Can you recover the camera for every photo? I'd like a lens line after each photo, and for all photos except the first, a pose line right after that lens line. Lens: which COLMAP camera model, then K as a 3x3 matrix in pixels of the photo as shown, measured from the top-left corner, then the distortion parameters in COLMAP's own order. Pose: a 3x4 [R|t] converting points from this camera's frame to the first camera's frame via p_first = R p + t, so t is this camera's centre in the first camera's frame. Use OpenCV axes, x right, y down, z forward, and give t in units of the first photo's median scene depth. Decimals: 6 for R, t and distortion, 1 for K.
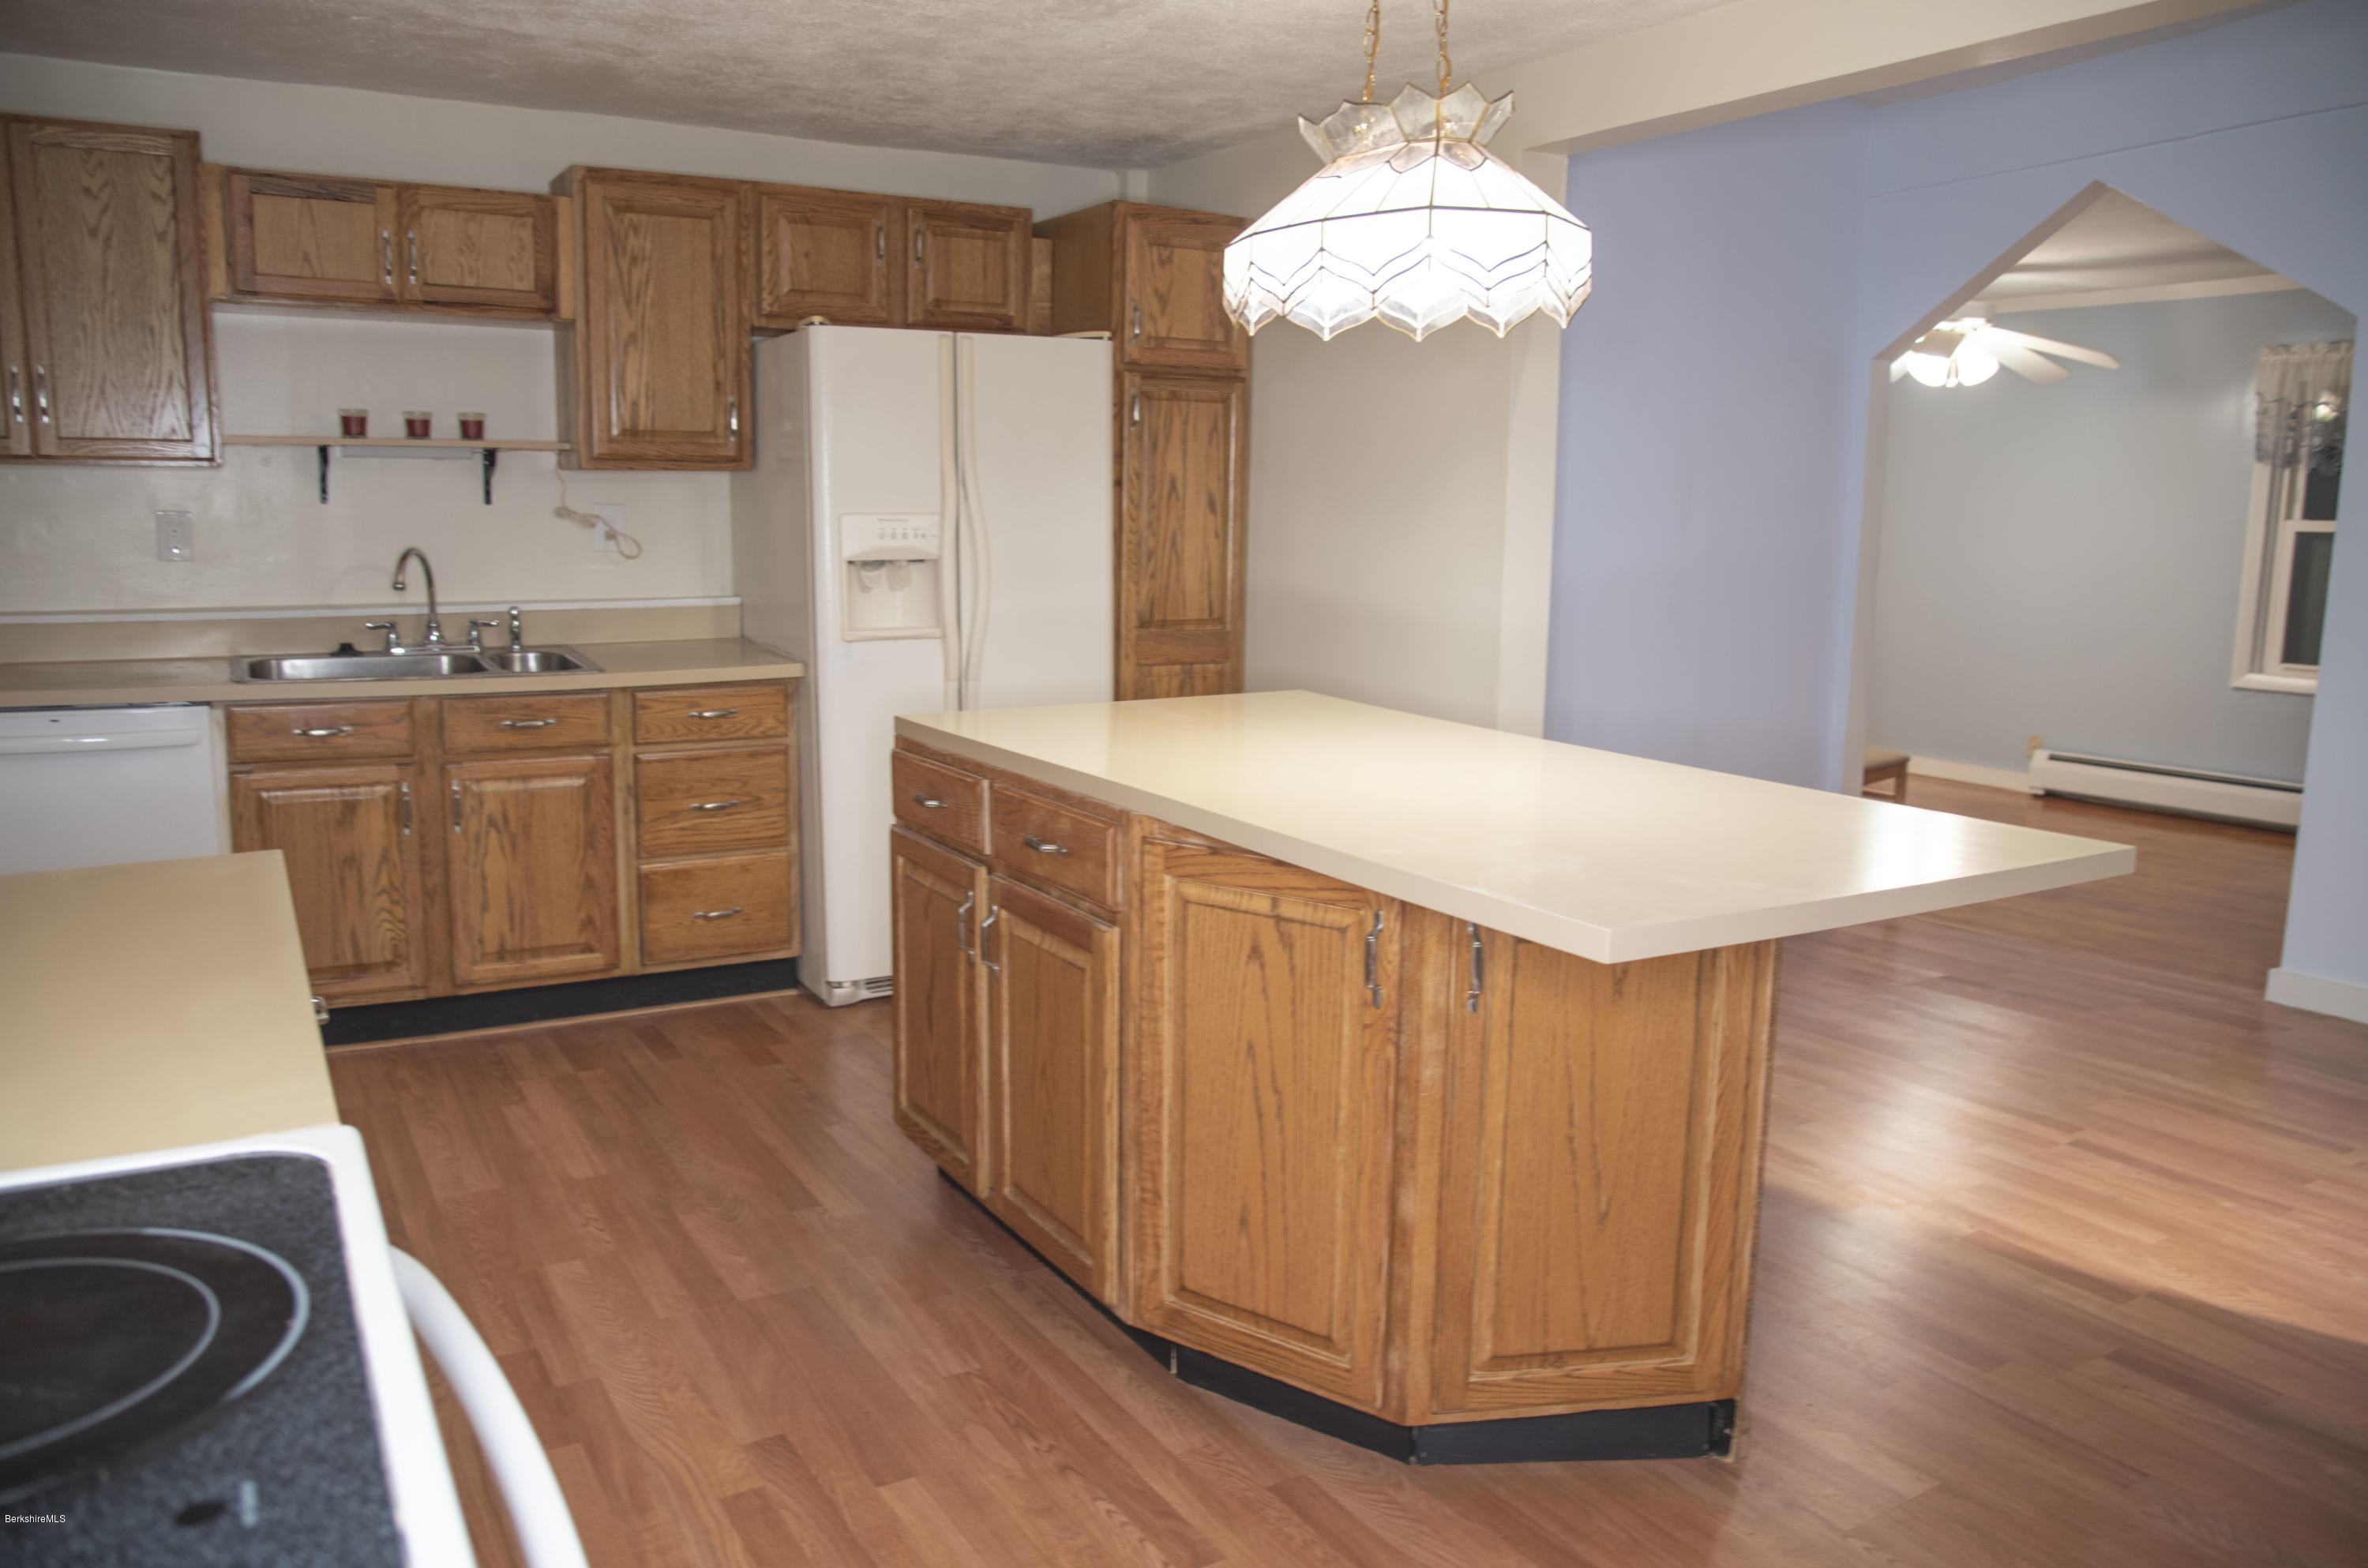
lens RADIAL K [[1721.8, 0, 1168.3], [0, 1721.8, 782.5], [0, 0, 1]] dist [-0.046613, 0.015406]
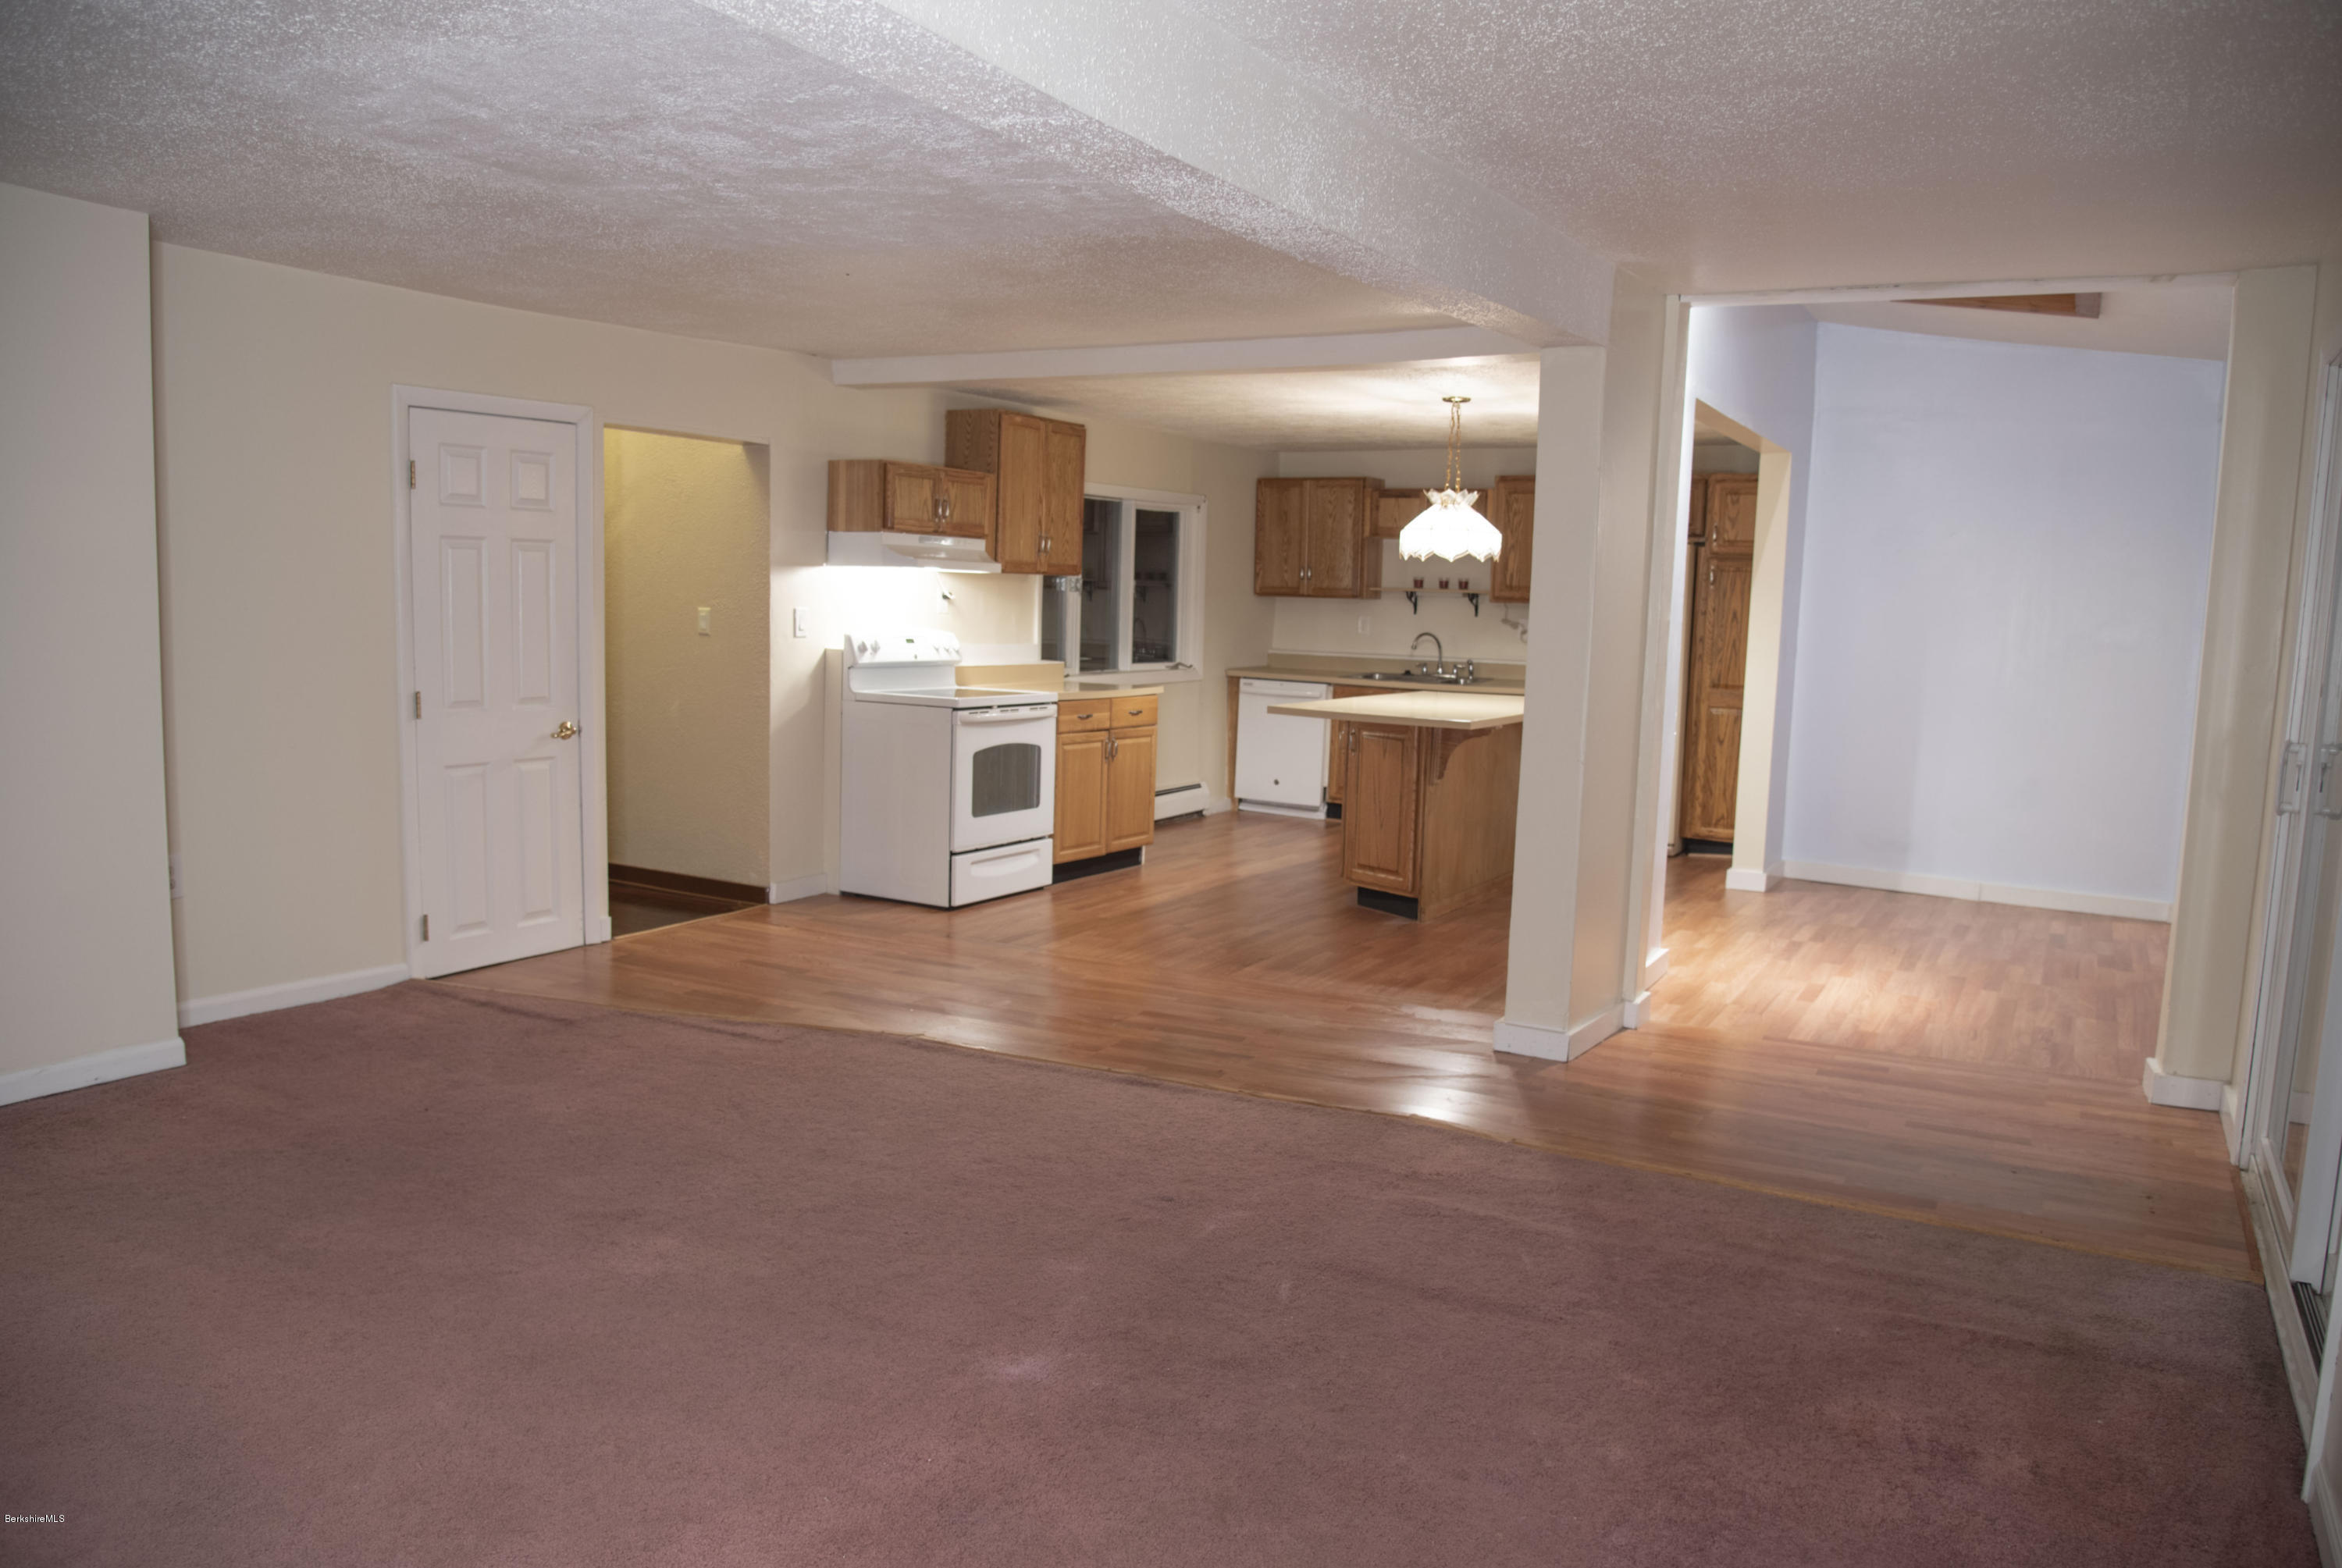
lens RADIAL K [[1672.7, 0, 1179.2], [0, 1672.7, 777.5], [0, 0, 1]] dist [-0.011664, -0.000474]
pose [[0.519236, 0.100698, -0.848678, 1.509510], [-0.163936, 0.986329, 0.016731, 0.091399], [0.838760, 0.130441, 0.528646, -0.576869]]
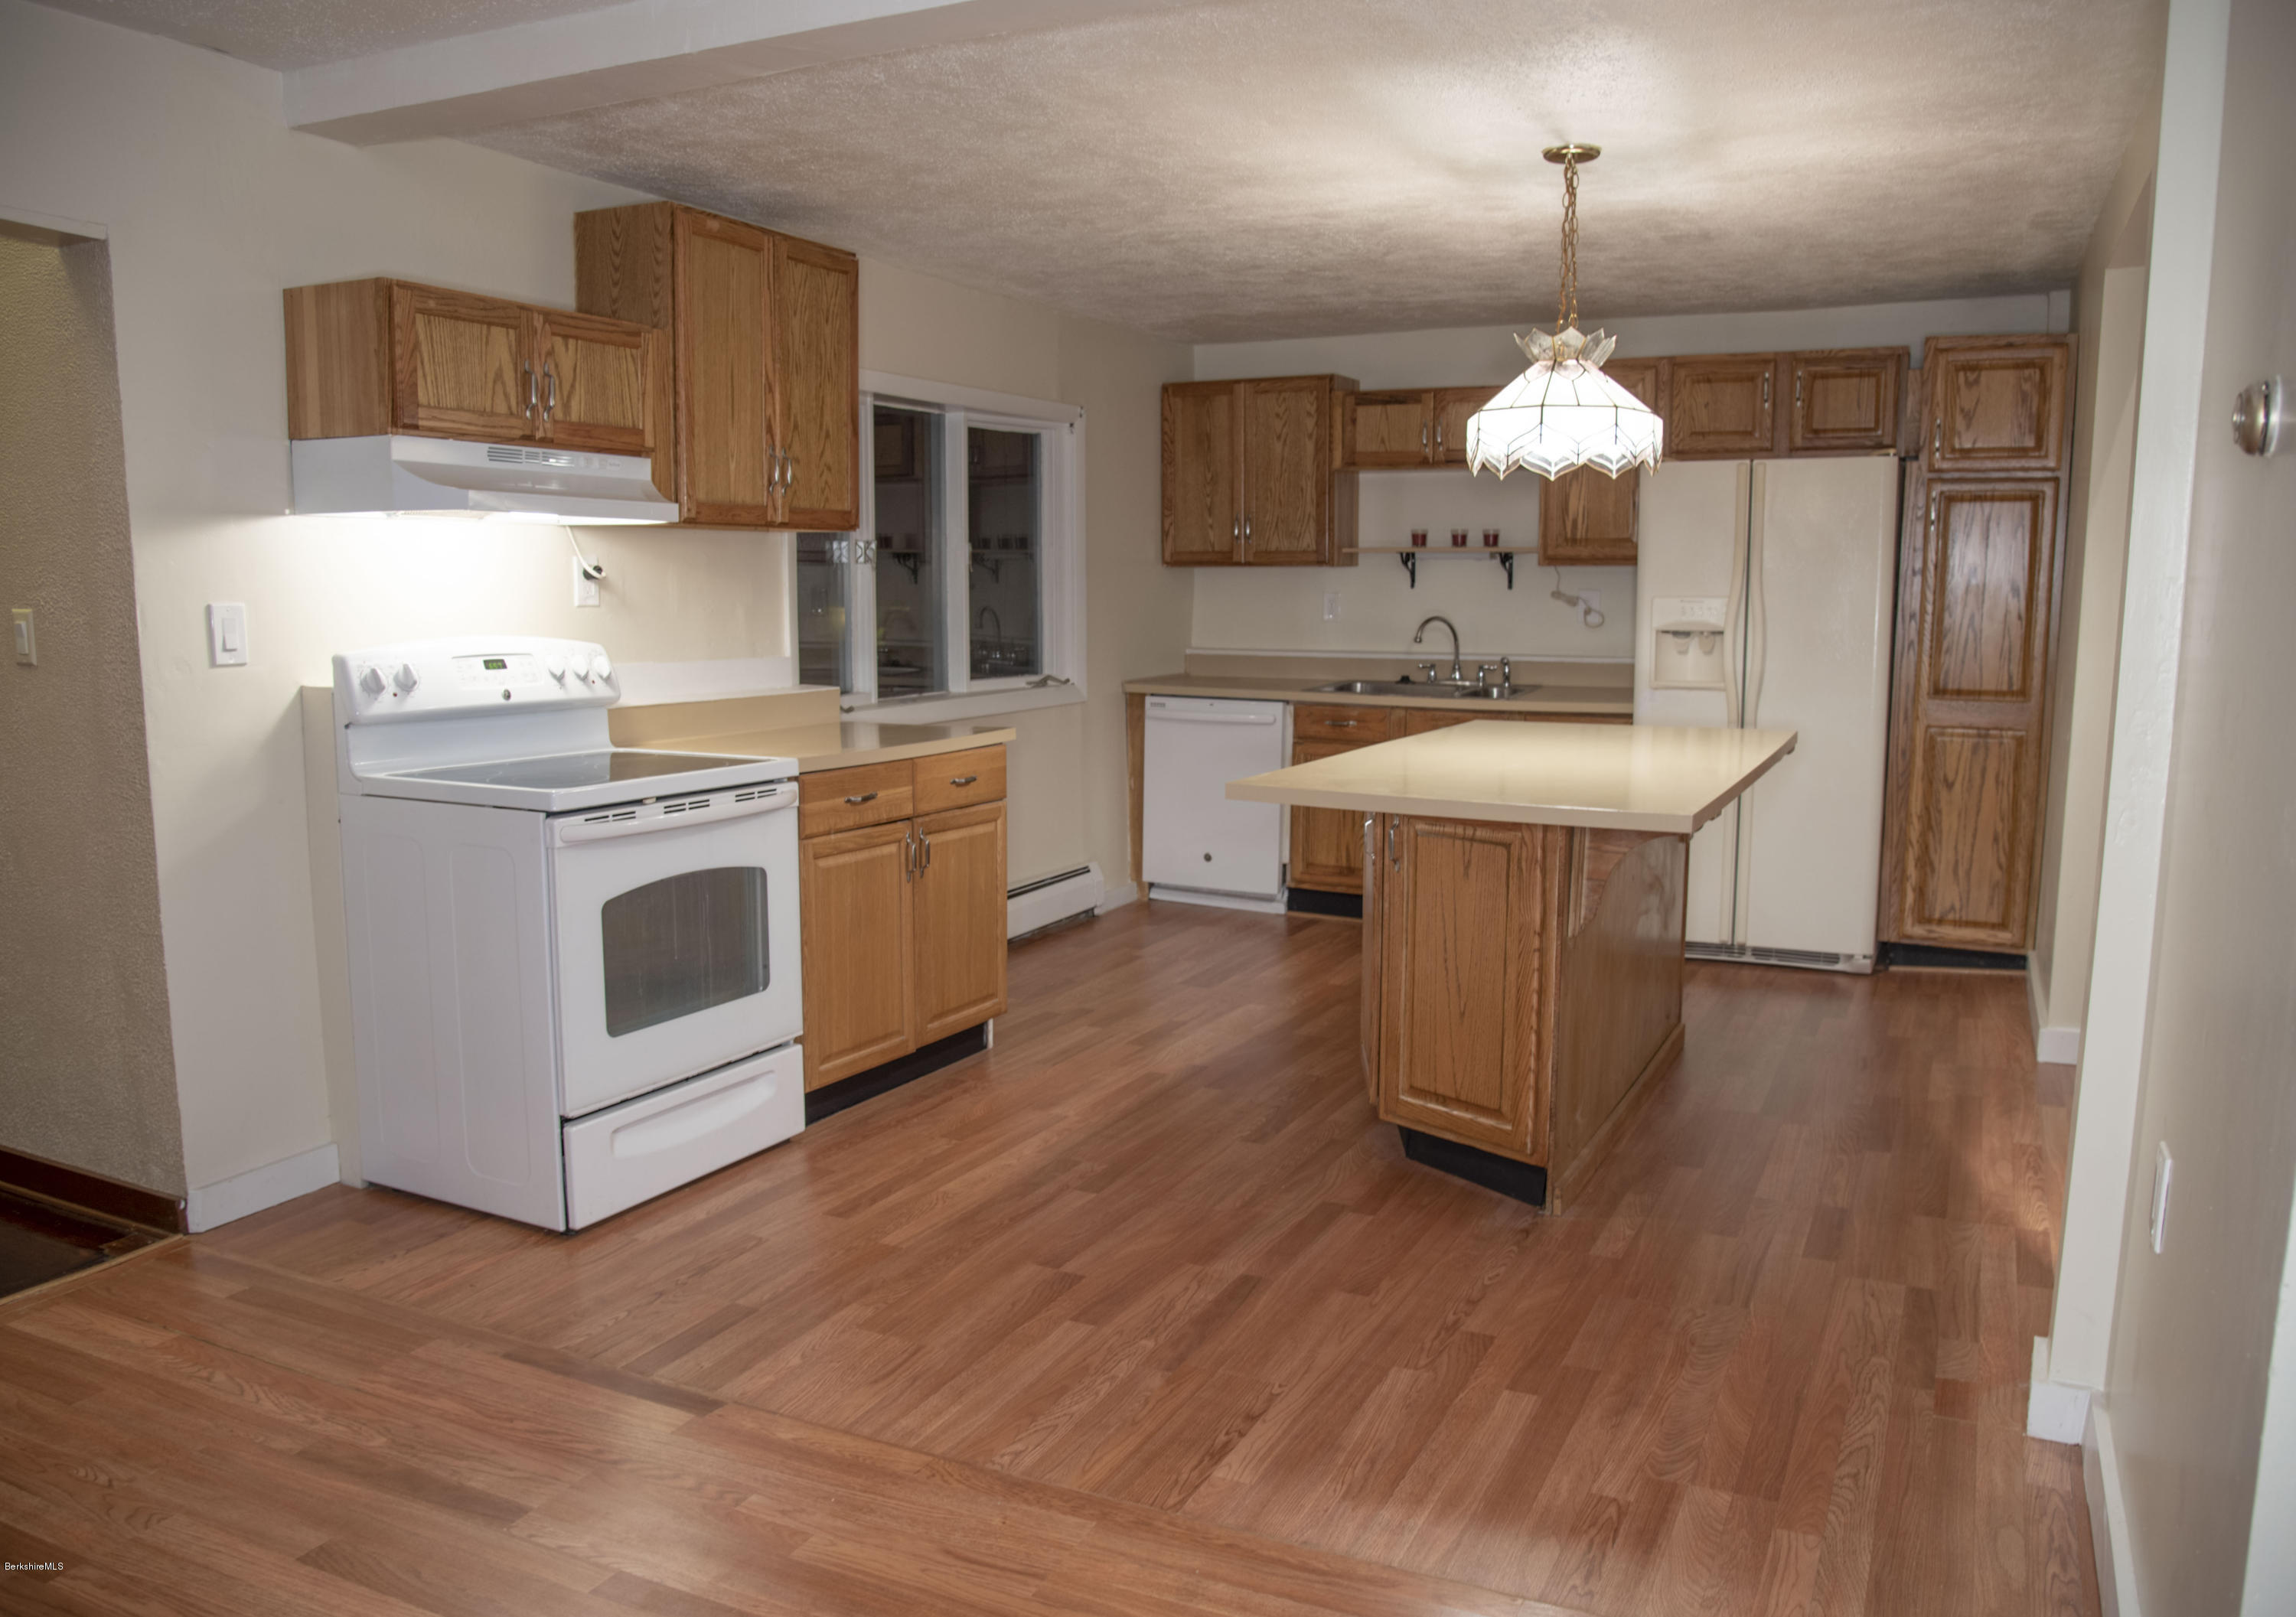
lens RADIAL K [[1722.7, 0, 1138.3], [0, 1722.7, 811.8], [0, 0, 1]] dist [-0.039669, -0.000304]
pose [[0.557623, 0.102856, -0.823698, 0.760103], [-0.132948, 0.990550, 0.033688, 0.025085], [0.819379, 0.090724, 0.566028, -0.110676]]
